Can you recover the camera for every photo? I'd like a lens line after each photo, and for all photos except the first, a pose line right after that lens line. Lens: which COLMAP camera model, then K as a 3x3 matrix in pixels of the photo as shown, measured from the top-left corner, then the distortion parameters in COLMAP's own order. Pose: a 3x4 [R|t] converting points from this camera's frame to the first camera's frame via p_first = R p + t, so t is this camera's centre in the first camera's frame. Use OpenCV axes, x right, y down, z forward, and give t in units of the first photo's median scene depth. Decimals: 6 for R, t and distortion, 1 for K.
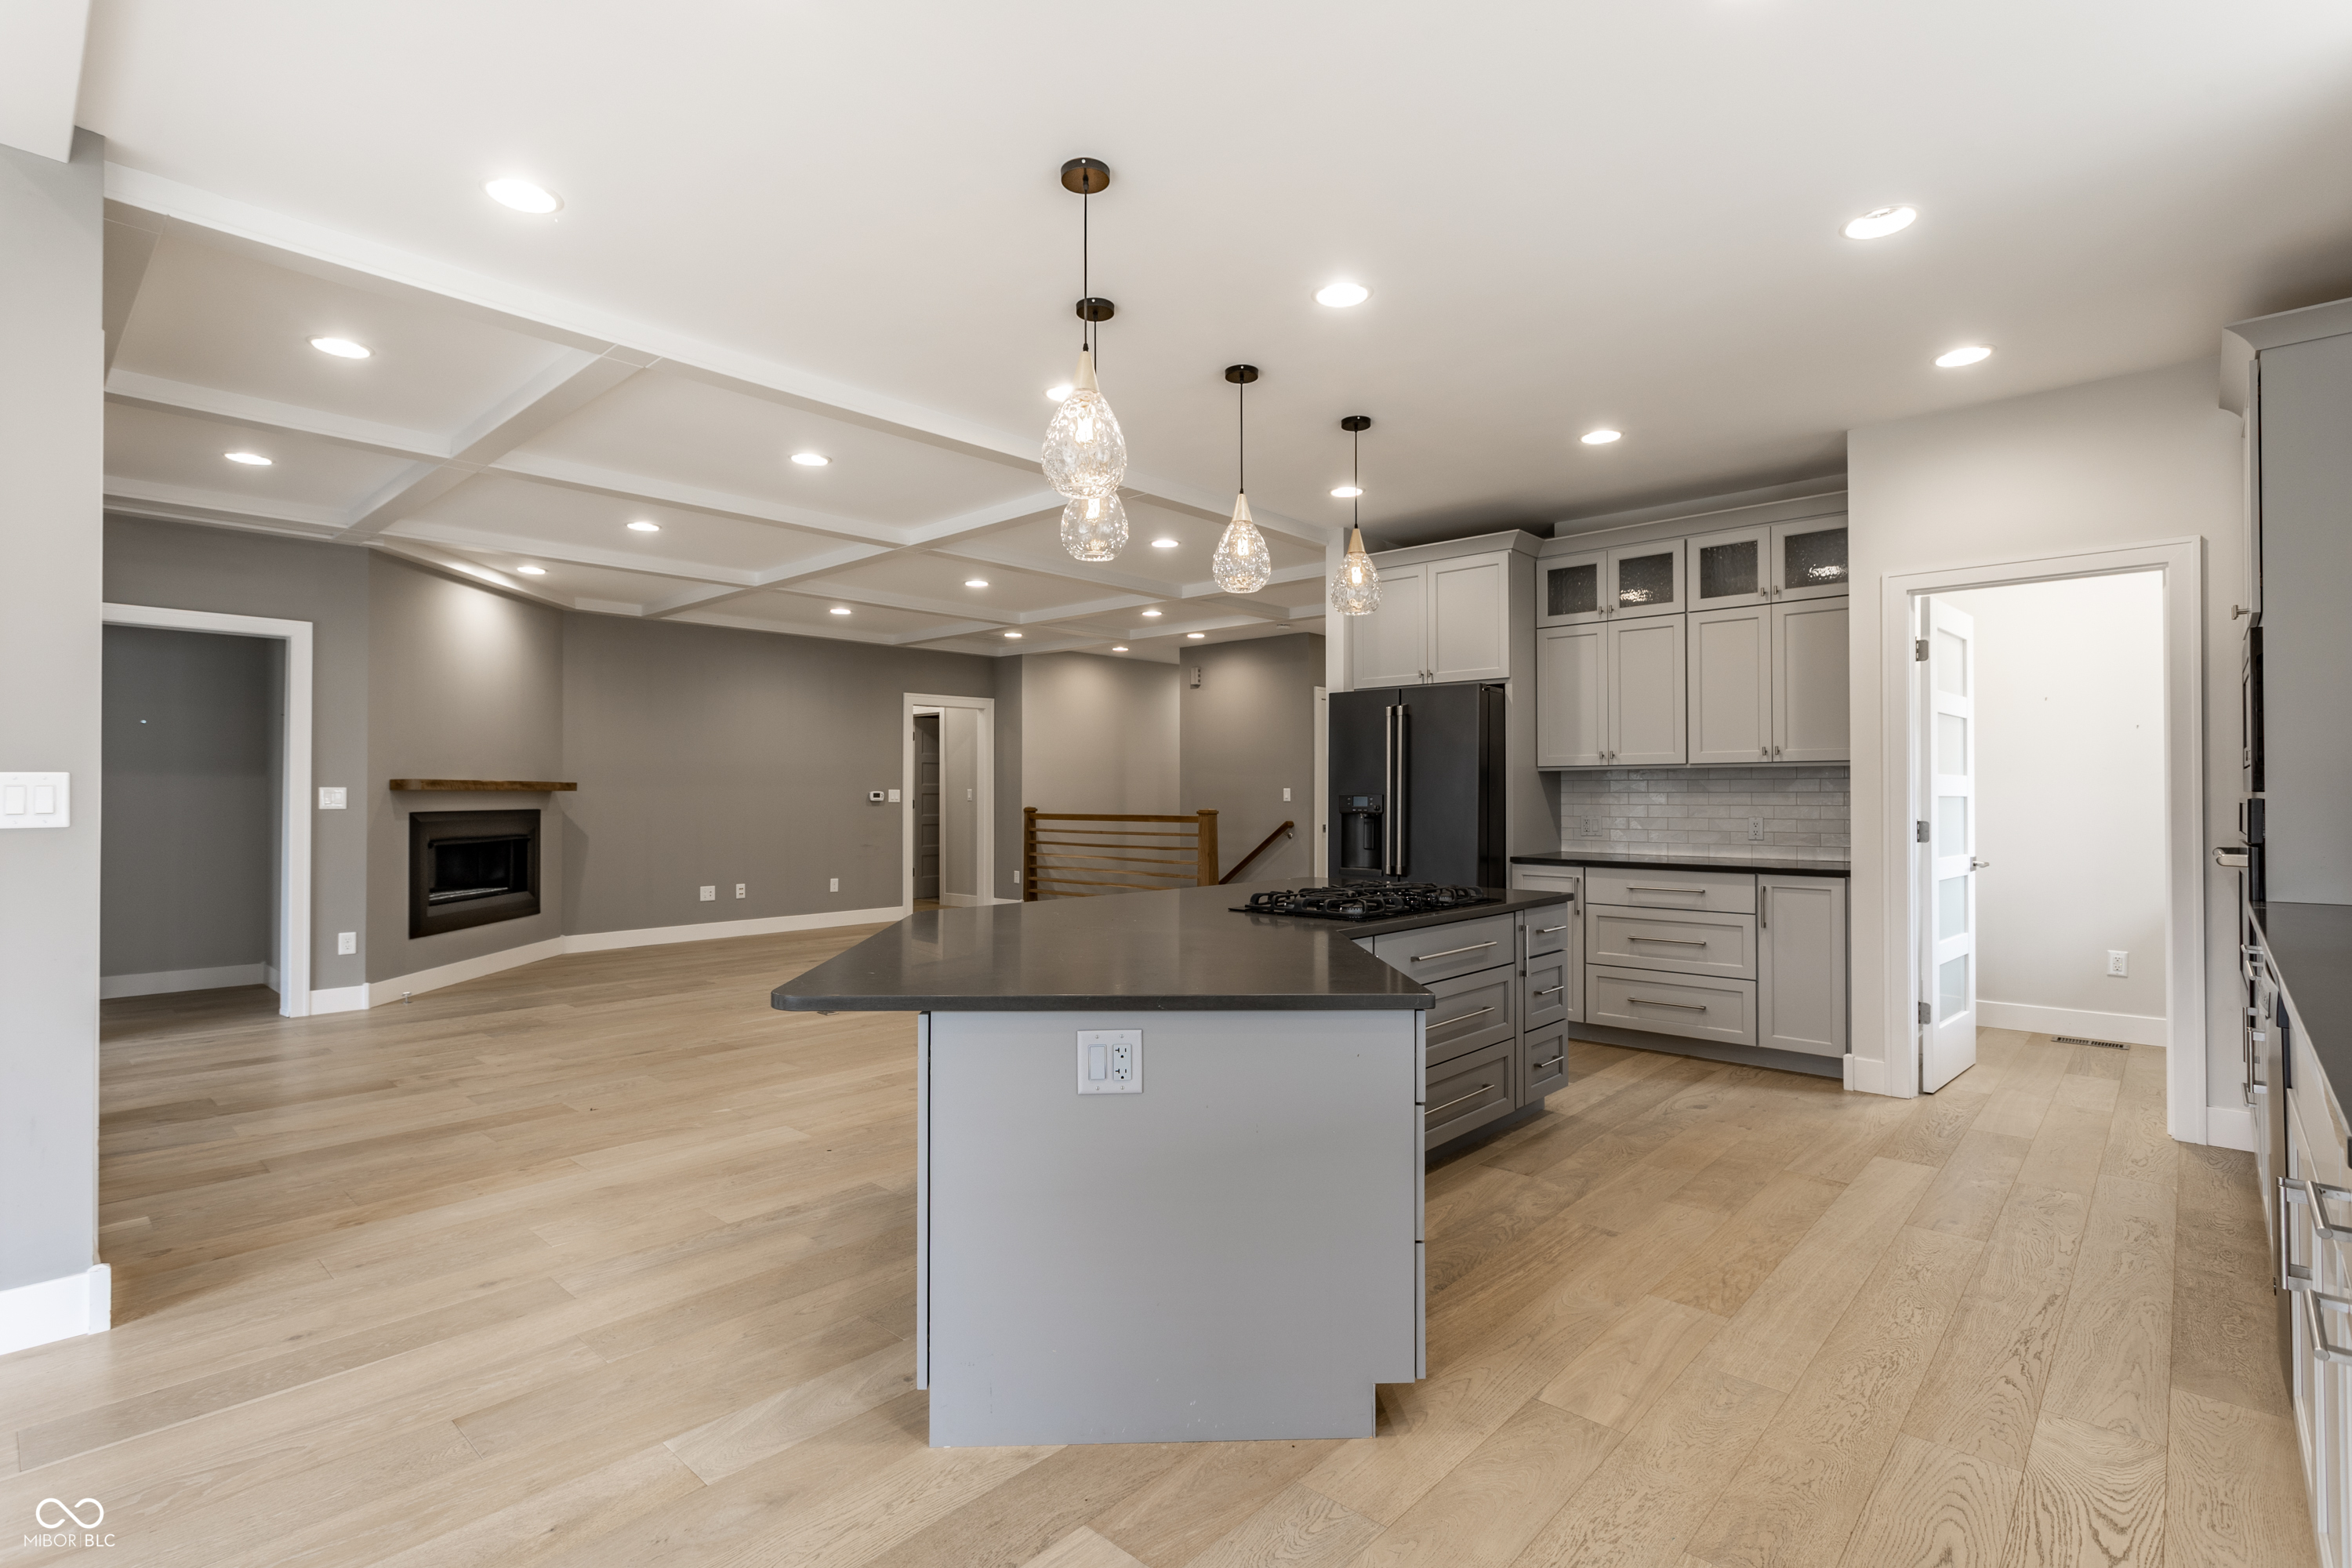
lens RADIAL K [[1117.9, 0, 1160.2], [0, 1117.9, 781.9], [0, 0, 1]] dist [0.006036, -0.000936]
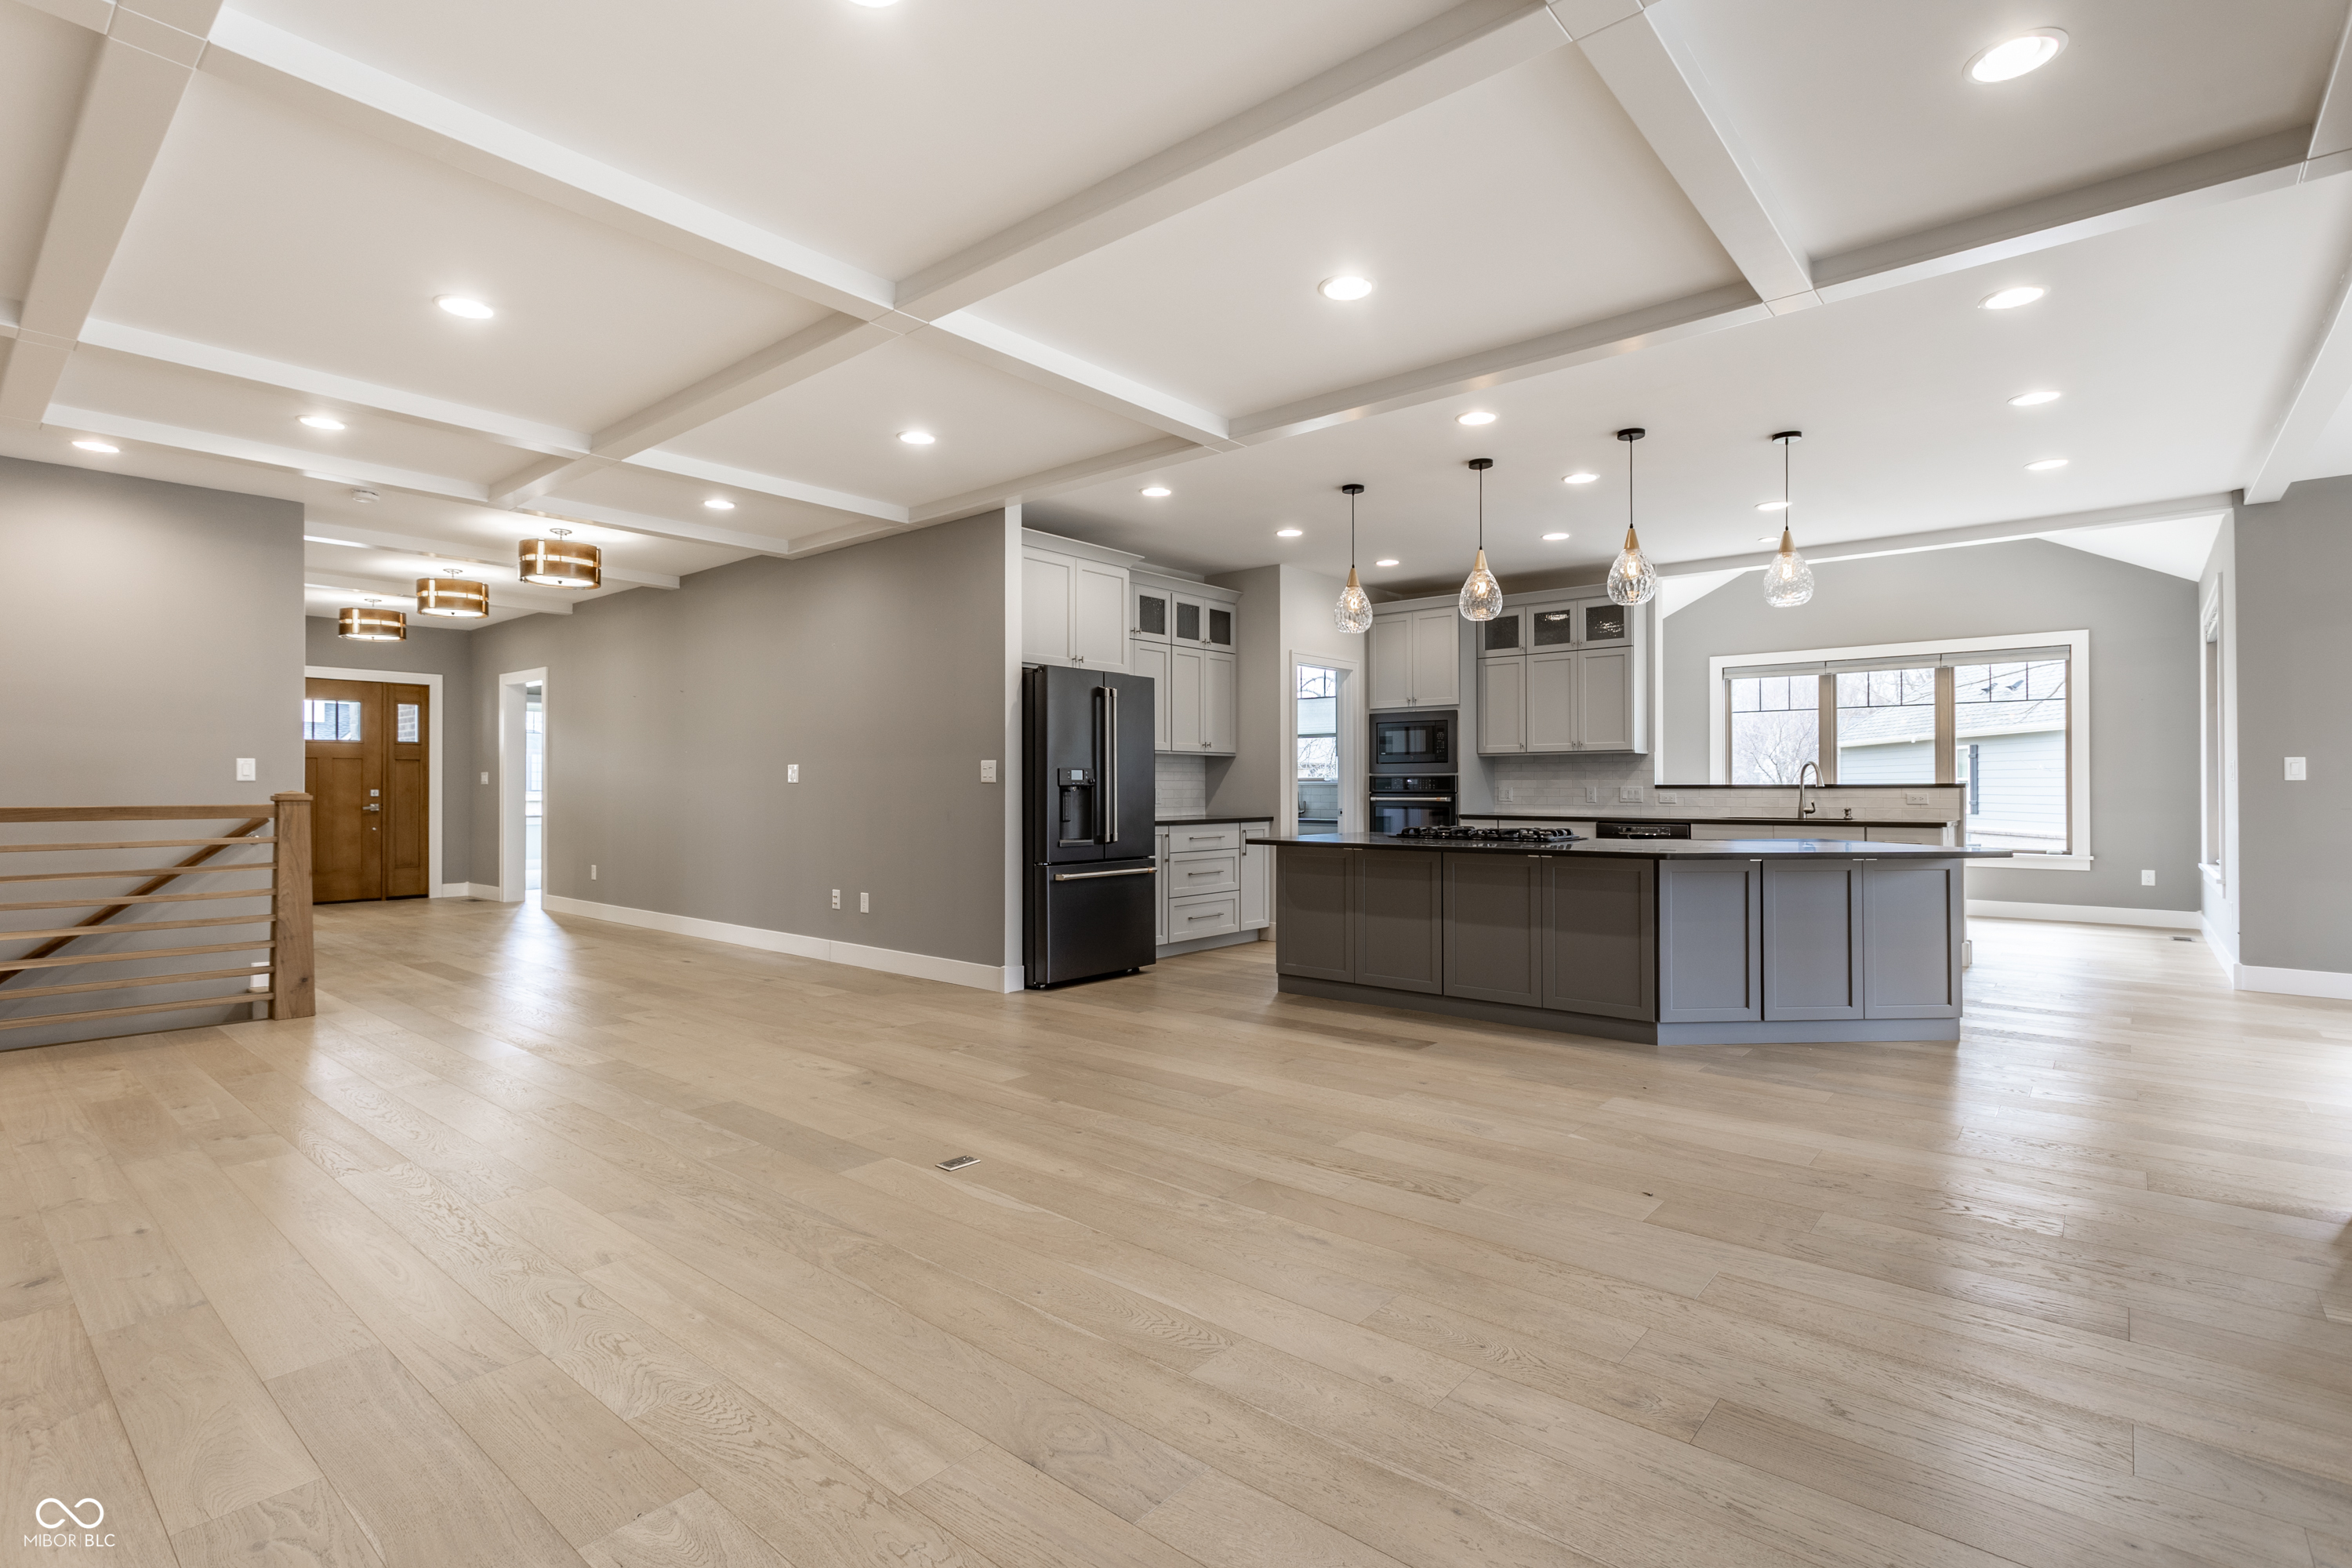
lens RADIAL K [[1117.9, 0, 1173.7], [0, 1117.9, 777.6], [0, 0, 1]] dist [0.006036, -0.000936]
pose [[-0.040980, 0.008835, 0.999121, -0.965386], [-0.010276, 0.999904, -0.009264, 0.031244], [-0.999107, -0.010646, -0.040886, 1.066202]]
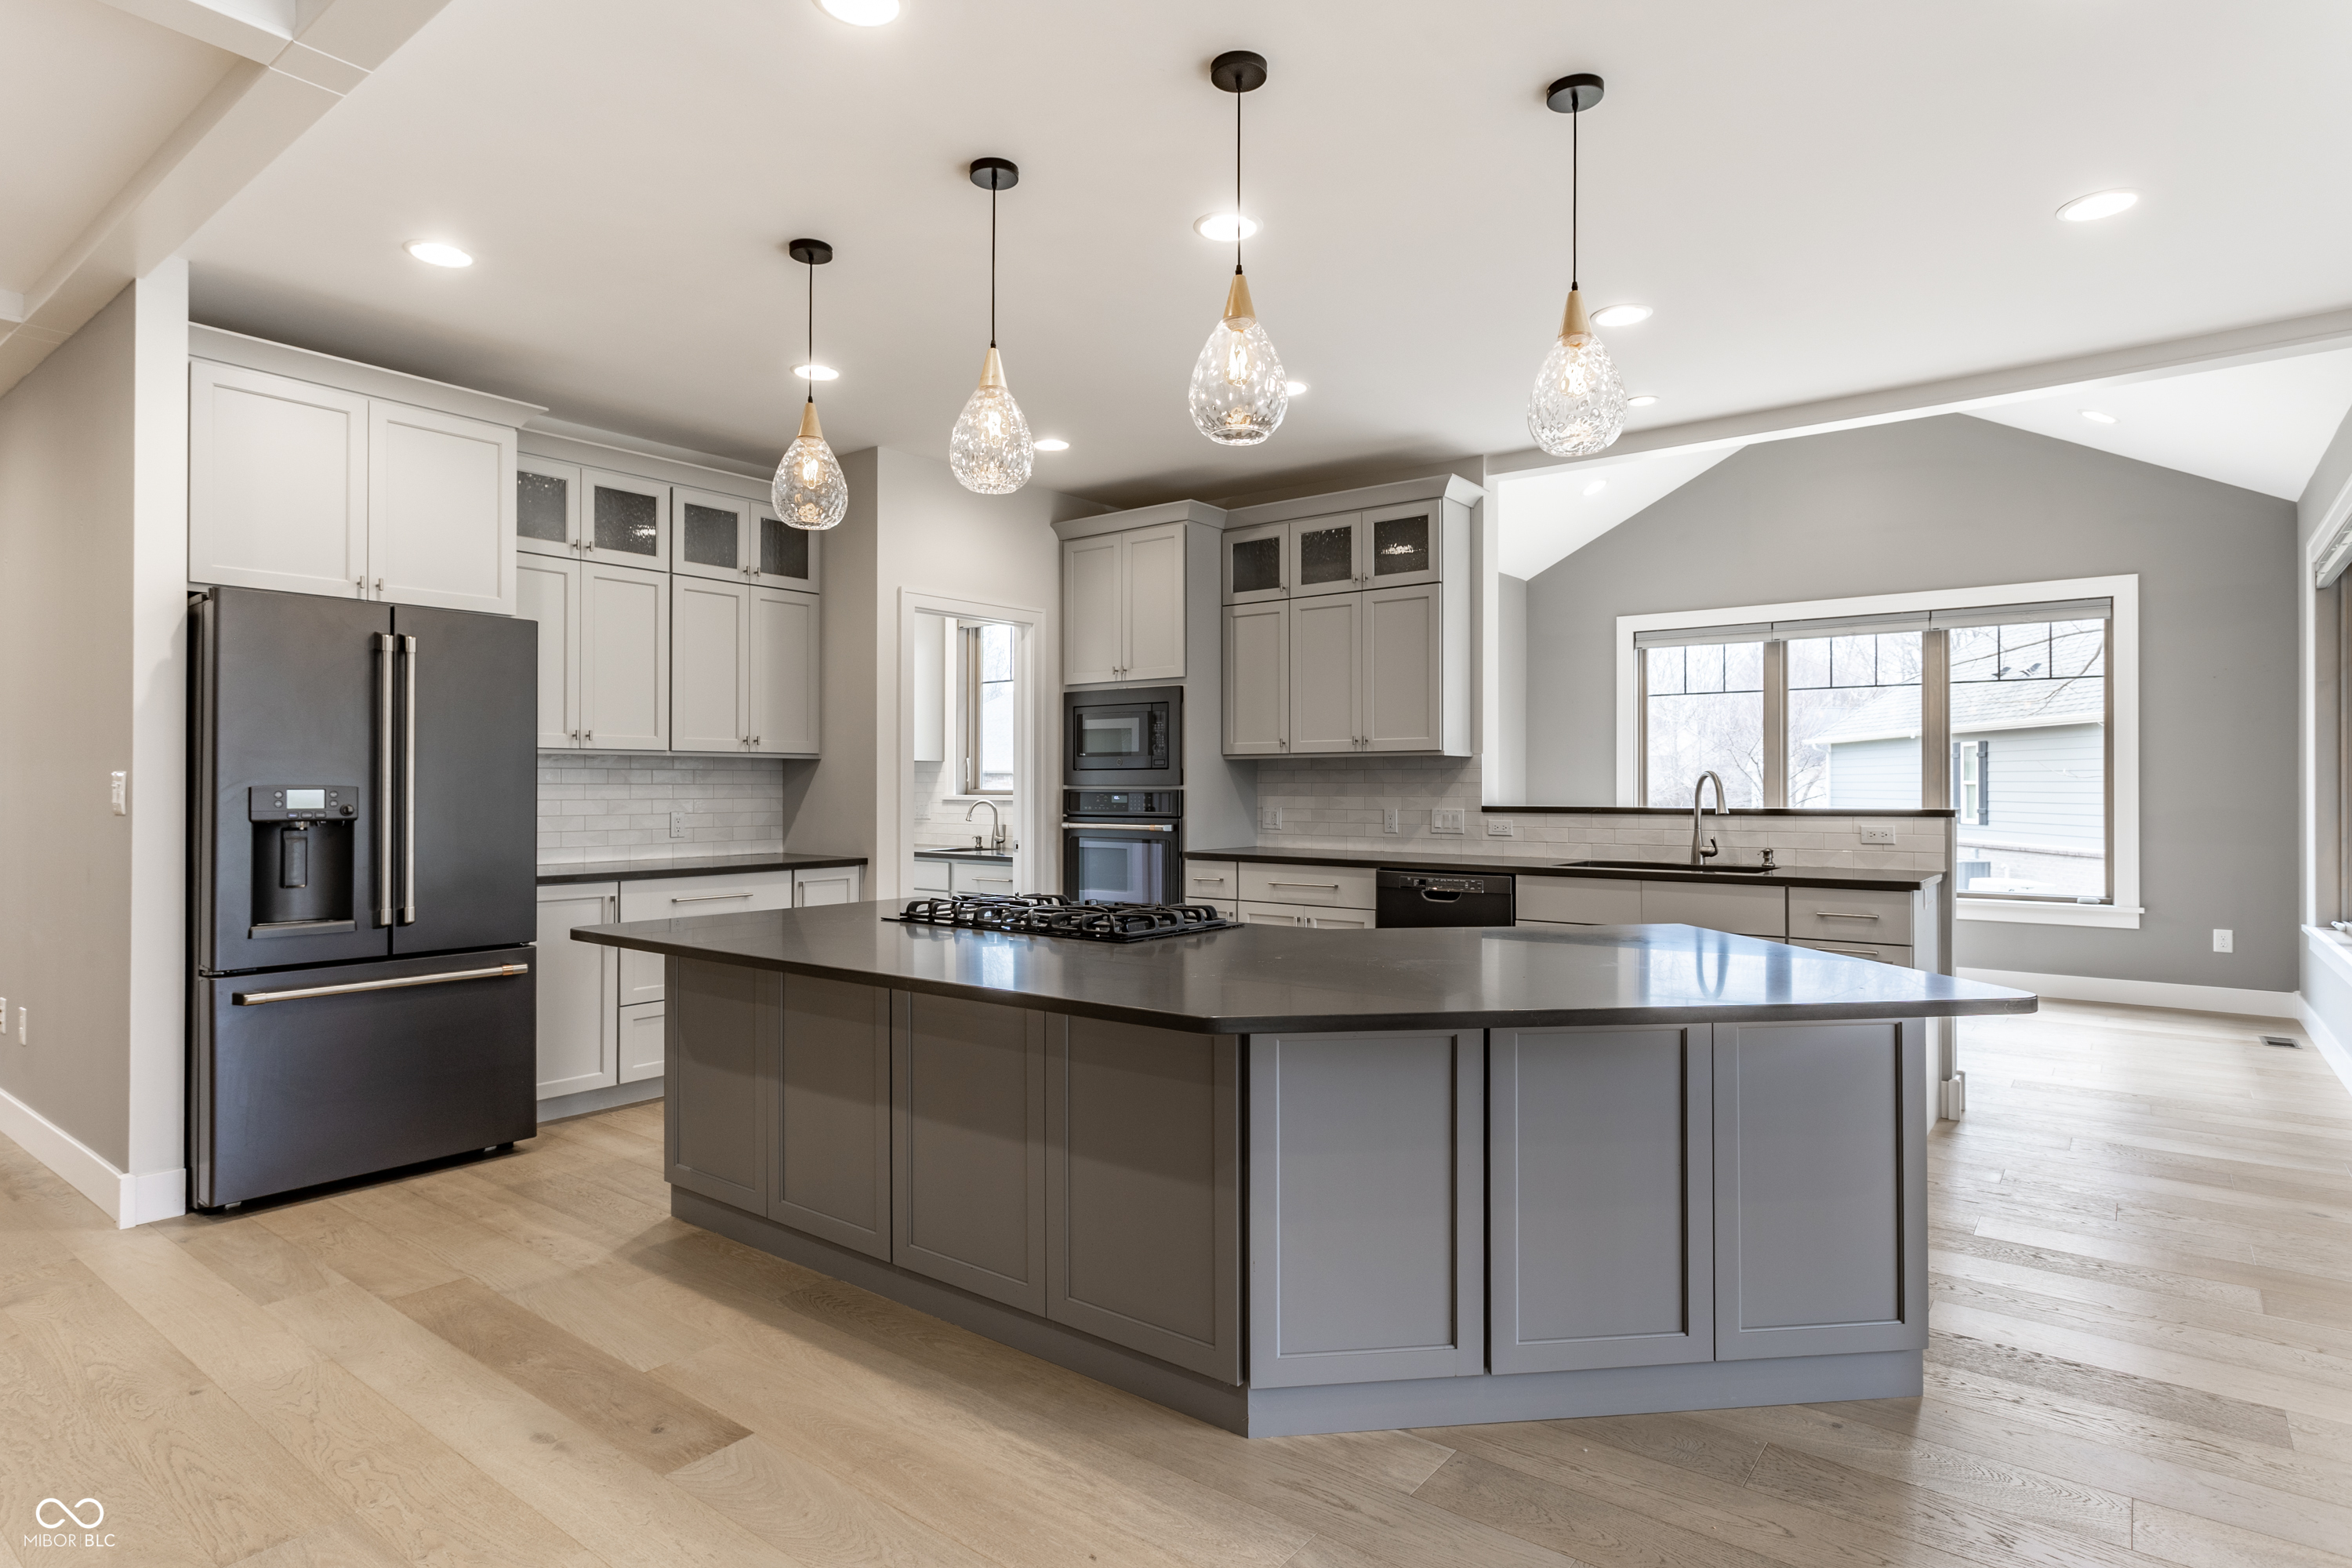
lens RADIAL K [[1252.2, 0, 1172.7], [0, 1252.2, 776.3], [0, 0, 1]] dist [-0.005662, 0.000279]
pose [[-0.083421, 0.007713, 0.996485, -0.516748], [-0.011110, 0.999901, -0.008670, 0.007275], [-0.996452, -0.011794, -0.083327, 0.705108]]
